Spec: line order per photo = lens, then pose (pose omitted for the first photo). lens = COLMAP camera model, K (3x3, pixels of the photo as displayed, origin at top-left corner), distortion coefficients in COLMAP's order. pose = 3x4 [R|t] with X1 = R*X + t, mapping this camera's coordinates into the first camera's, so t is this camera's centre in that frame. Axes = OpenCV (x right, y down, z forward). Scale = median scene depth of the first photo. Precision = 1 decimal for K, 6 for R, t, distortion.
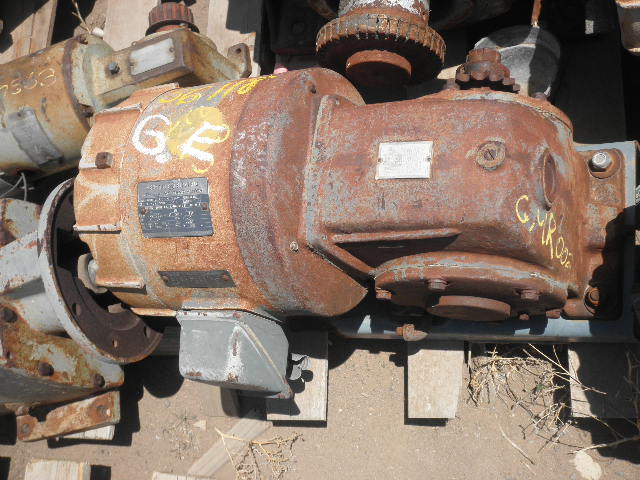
lens RADIAL K [[837.1, 0, 318.3], [0, 837.1, 239.0], [0, 0, 1]] dist [0.027664, 0.000000]
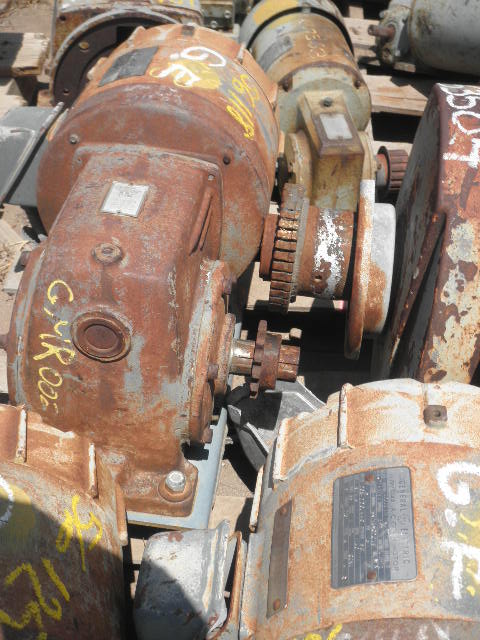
lens RADIAL K [[826.9, 0, 239.6], [0, 826.9, 320.9], [0, 0, 1]] dist [-0.022727, 0.000000]
pose [[-0.033431, 0.921920, -0.385936, 0.587269], [-0.973849, 0.056778, 0.219988, -0.416983], [0.224723, 0.383197, 0.895912, 0.156729]]
